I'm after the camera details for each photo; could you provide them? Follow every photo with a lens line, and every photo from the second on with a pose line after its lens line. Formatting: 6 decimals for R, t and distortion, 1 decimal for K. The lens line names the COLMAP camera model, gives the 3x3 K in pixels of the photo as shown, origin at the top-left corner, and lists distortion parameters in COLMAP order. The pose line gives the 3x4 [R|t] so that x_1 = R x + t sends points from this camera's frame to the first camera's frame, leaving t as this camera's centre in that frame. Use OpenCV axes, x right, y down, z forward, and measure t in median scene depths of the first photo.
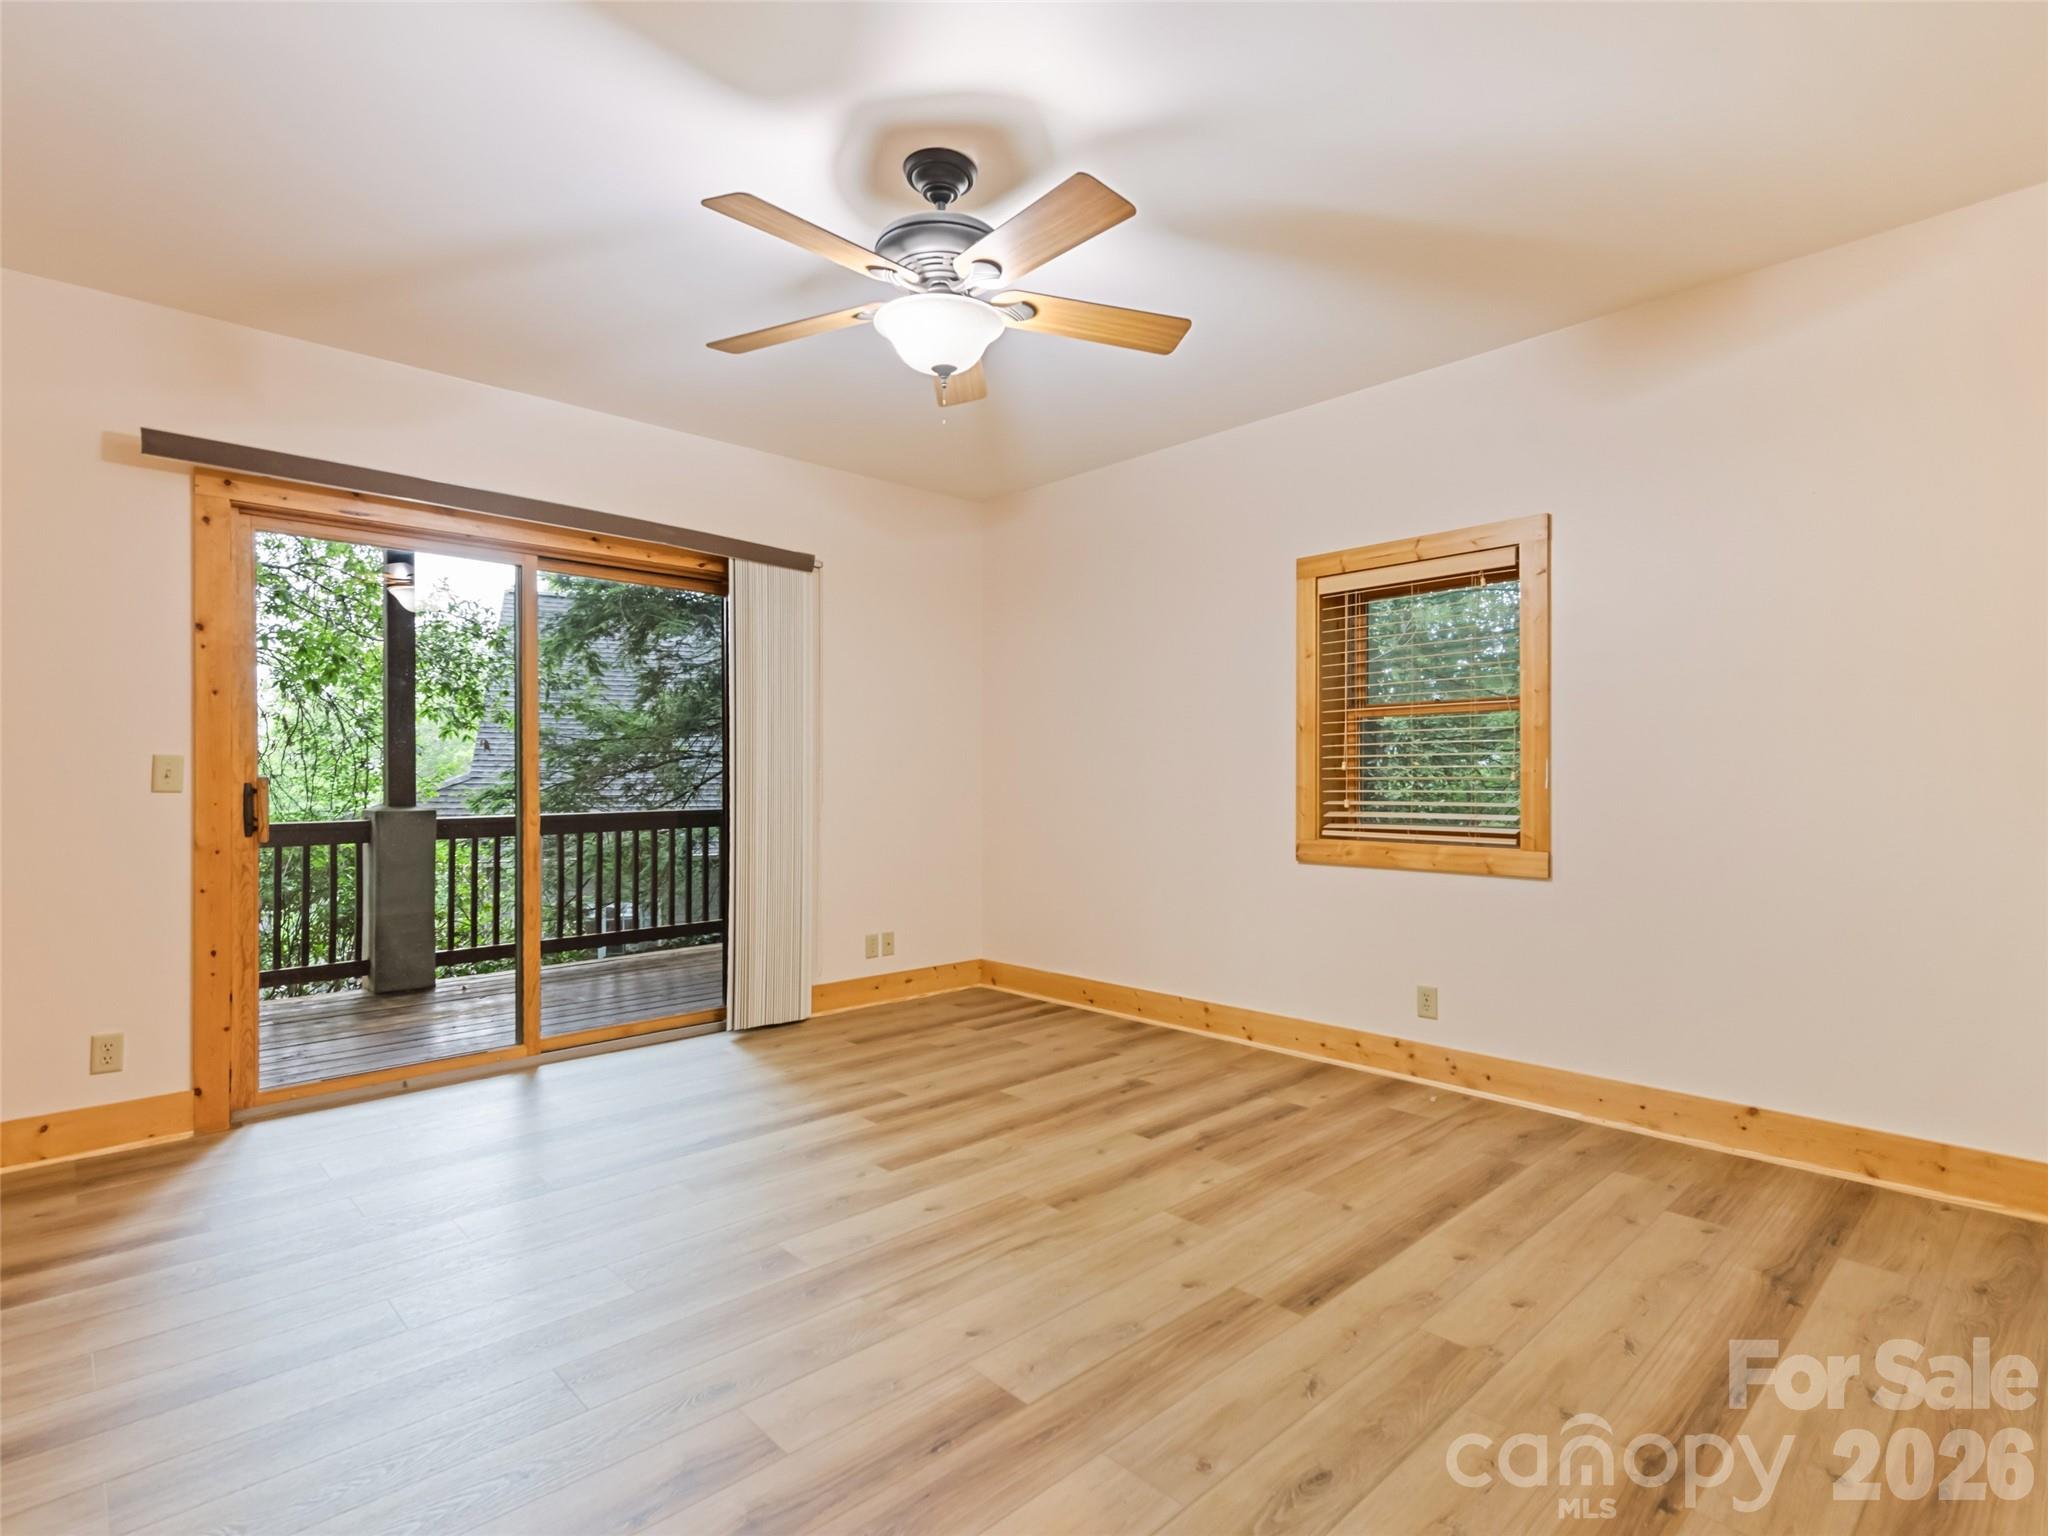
lens RADIAL K [[963.5, 0, 1022.7], [0, 963.5, 782.2], [0, 0, 1]] dist [0.014263, -0.000206]
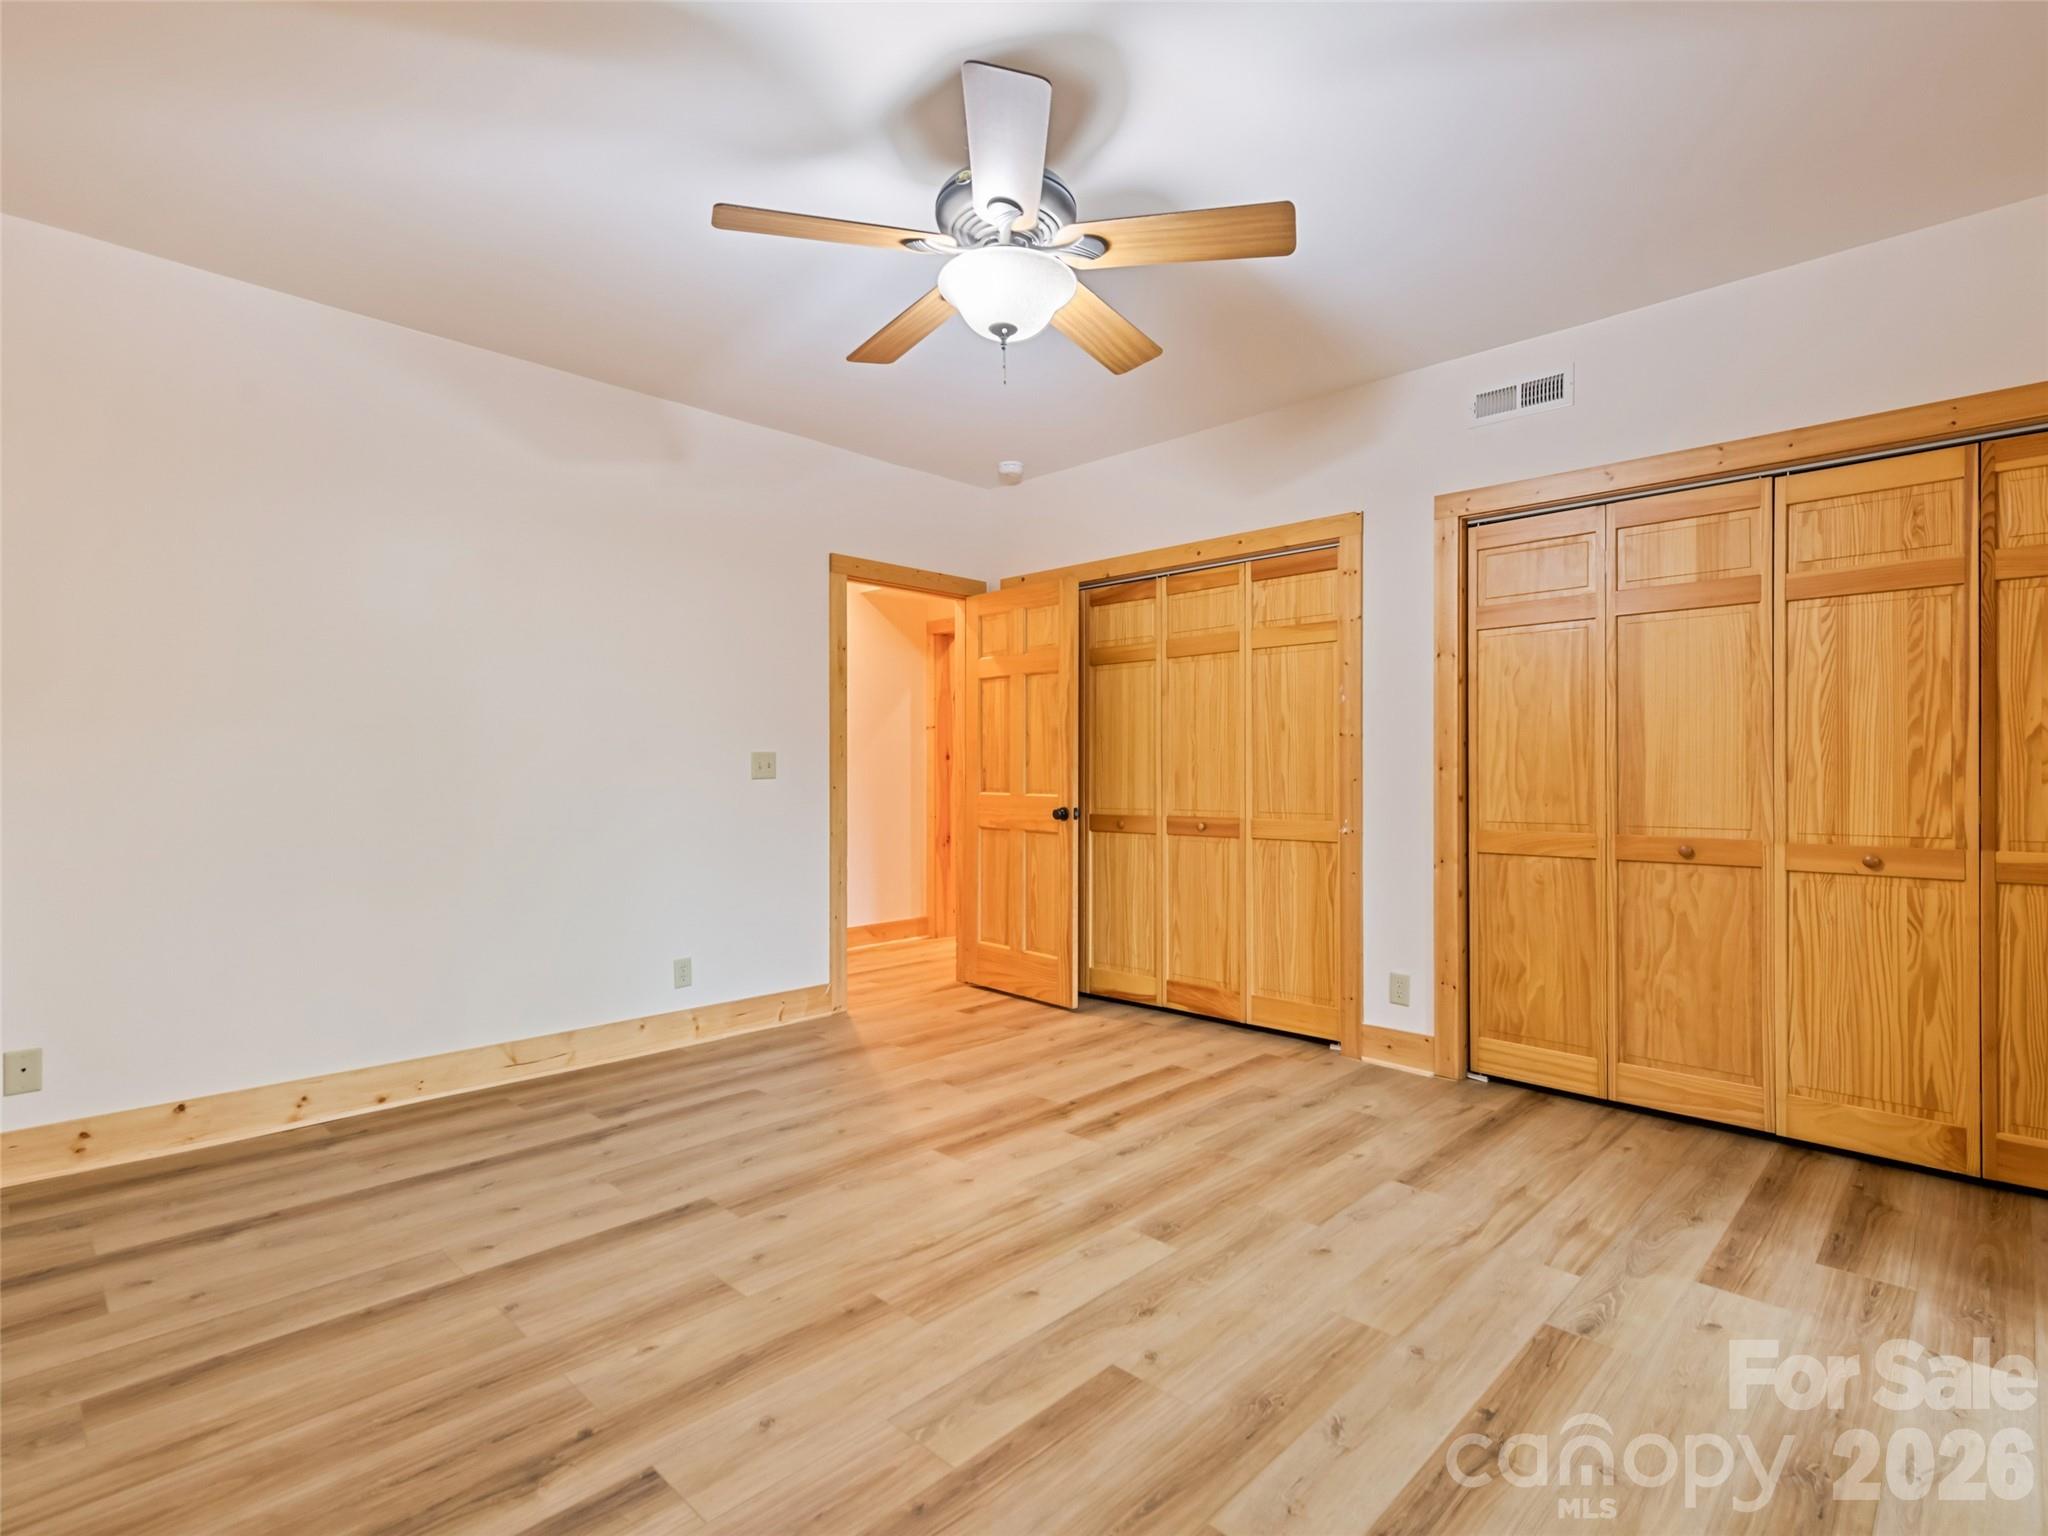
lens RADIAL K [[963.5, 0, 1024.0], [0, 963.5, 768.3], [0, 0, 1]] dist [0.014263, -0.000206]
pose [[-0.998924, 0.001115, -0.046365, -0.053477], [0.001081, 0.999999, 0.000739, -0.004949], [0.046366, 0.000688, -0.998924, 1.892060]]
